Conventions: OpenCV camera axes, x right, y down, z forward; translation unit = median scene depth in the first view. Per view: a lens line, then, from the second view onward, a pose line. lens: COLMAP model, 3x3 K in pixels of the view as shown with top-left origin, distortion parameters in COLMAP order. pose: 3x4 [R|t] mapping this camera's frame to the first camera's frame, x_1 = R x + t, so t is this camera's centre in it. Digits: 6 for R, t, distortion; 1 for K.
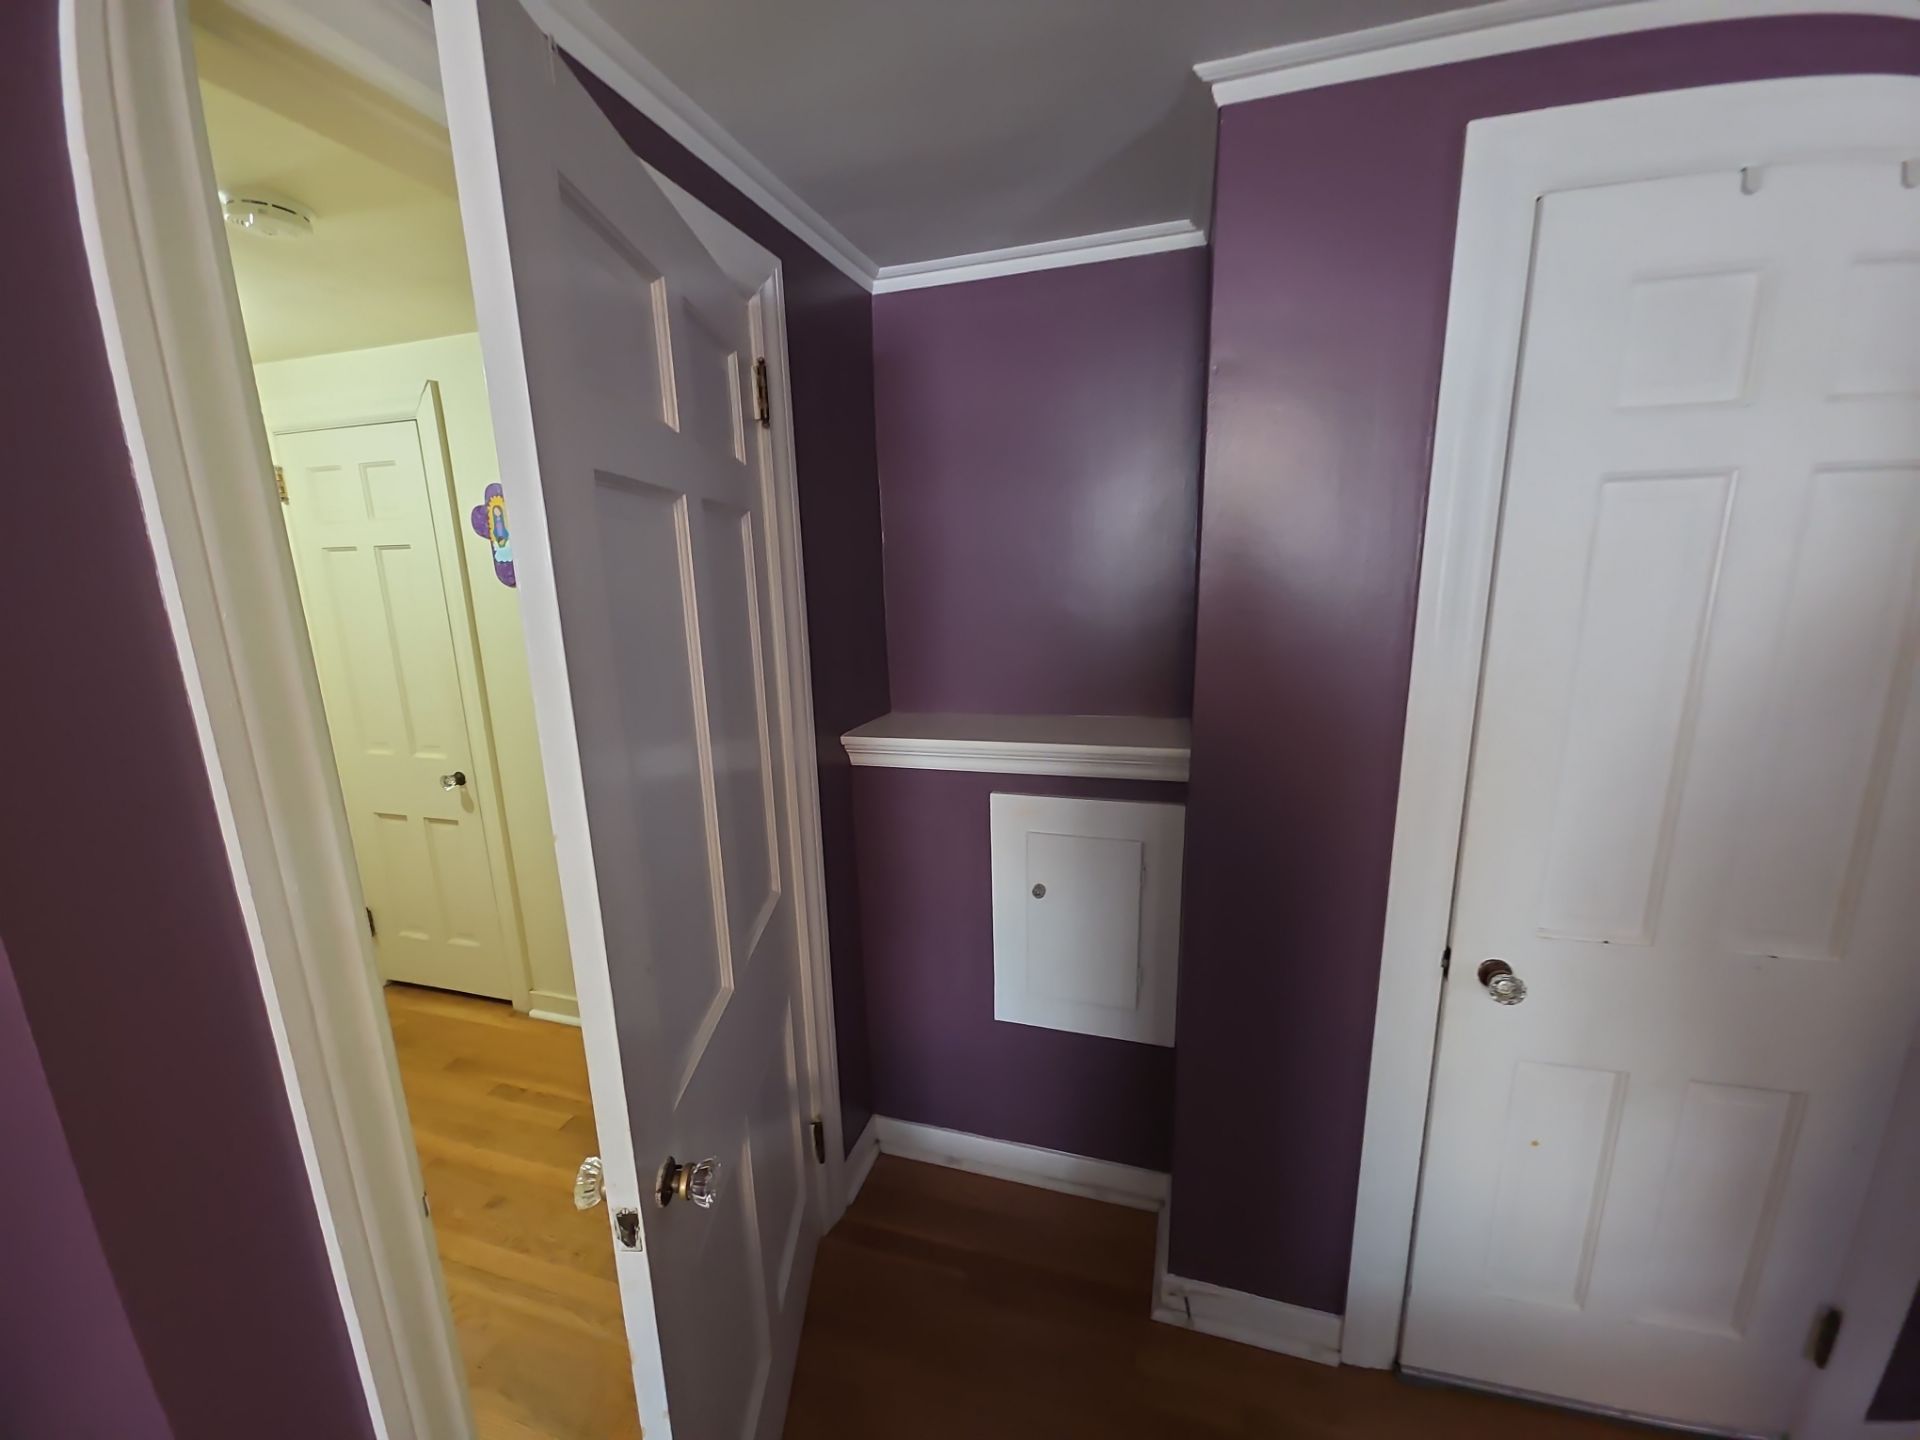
lens RADIAL K [[759.6, 0, 955.2], [0, 759.6, 729.8], [0, 0, 1]] dist [0.008106, -0.006872]
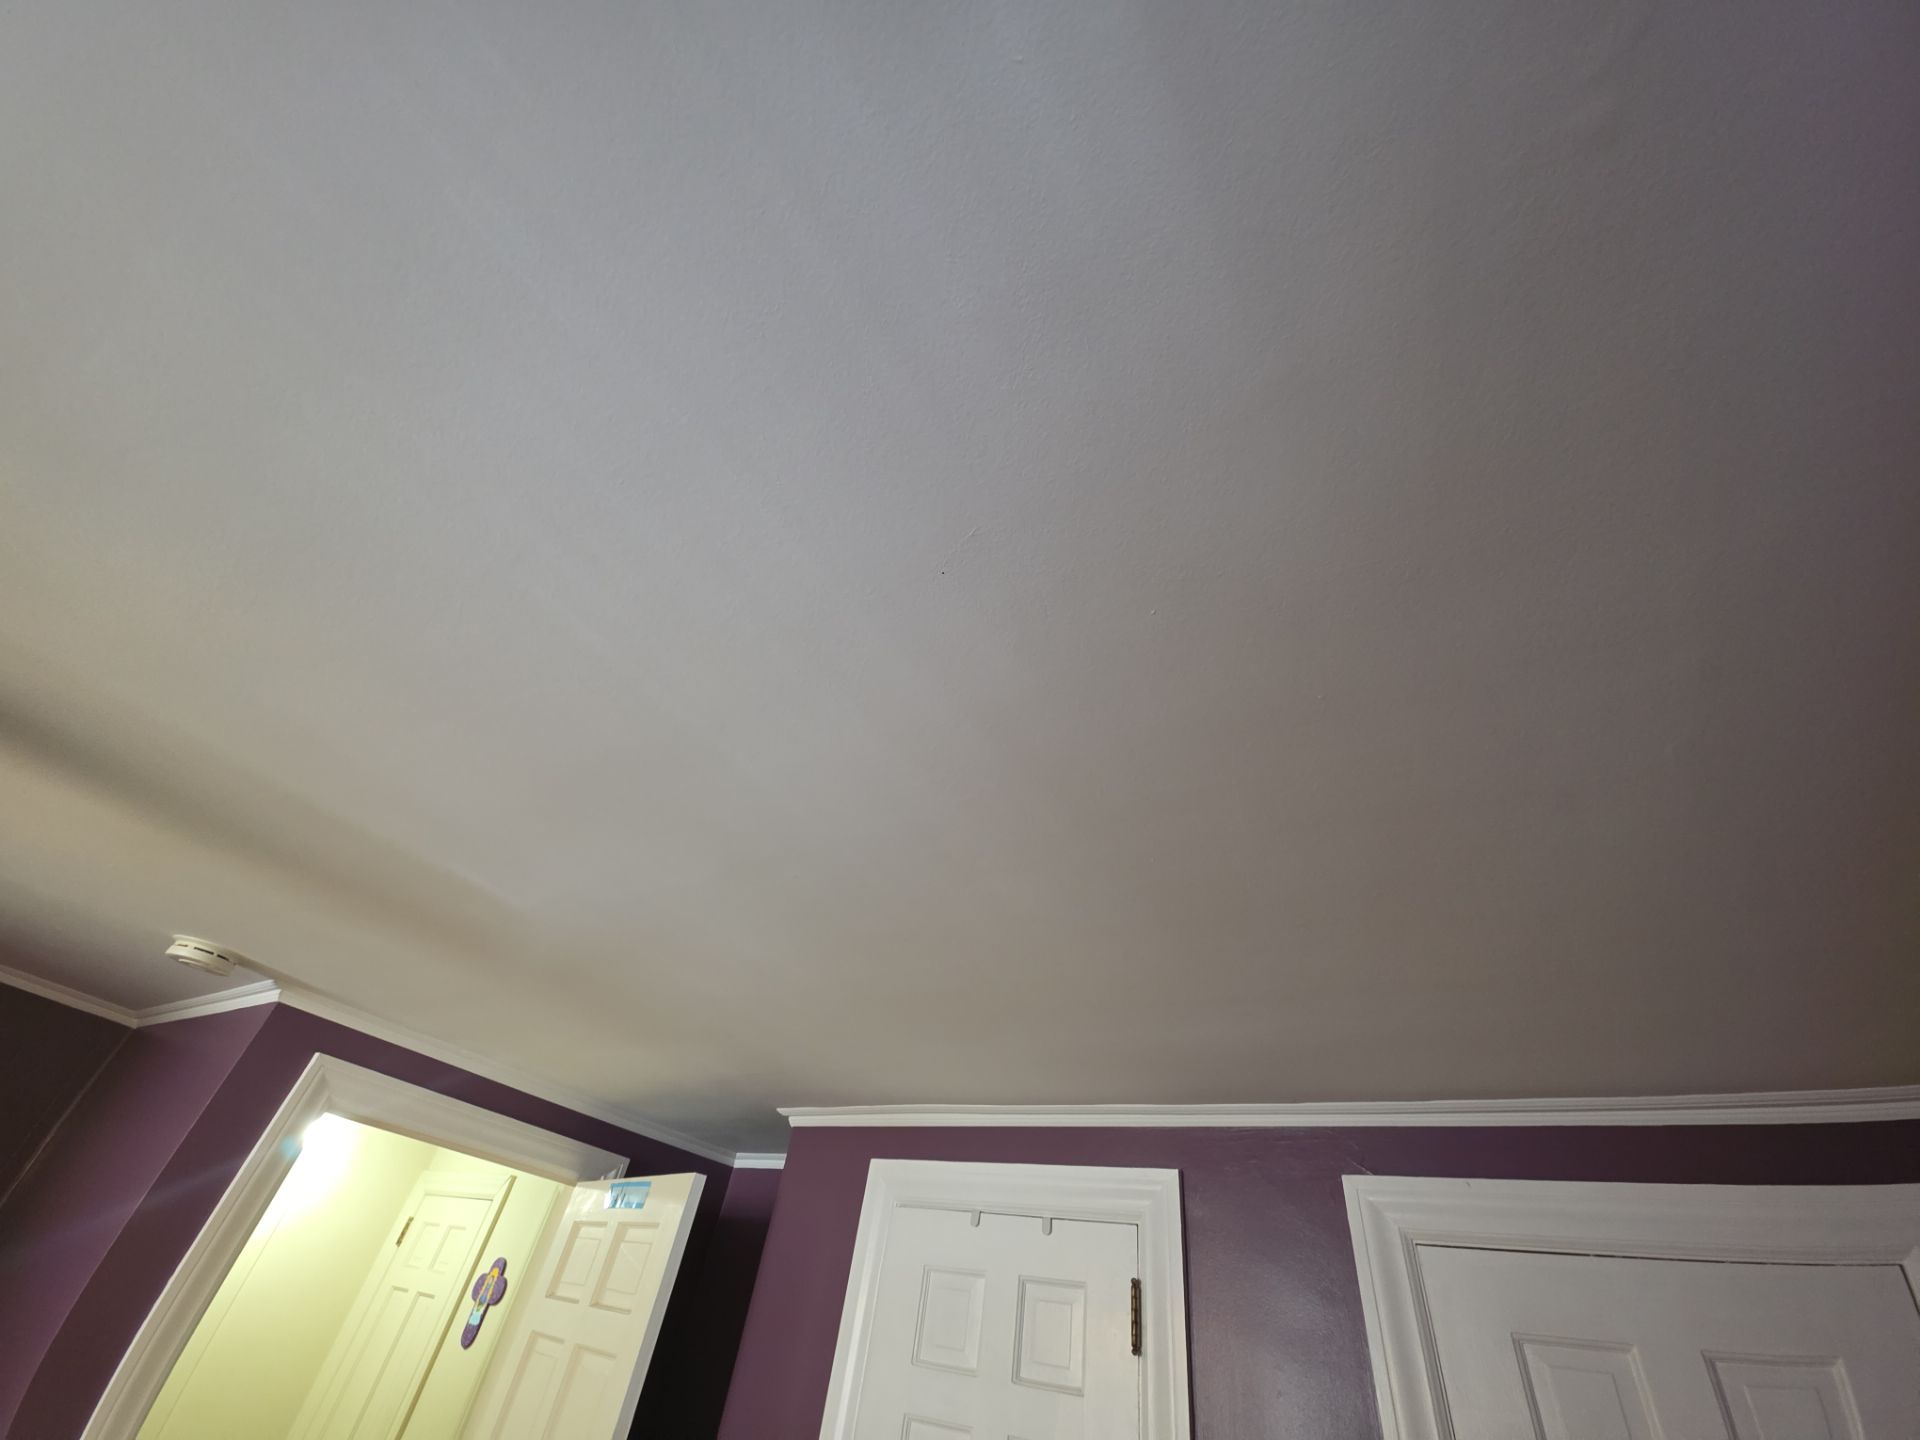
lens RADIAL K [[759.6, 0, 955.2], [0, 759.6, 729.8], [0, 0, 1]] dist [0.008106, -0.006872]
pose [[0.954660, -0.037765, -0.295295, 1.376408], [-0.214709, 0.599757, -0.770838, -0.007619], [0.206216, 0.799290, 0.564455, -0.851656]]
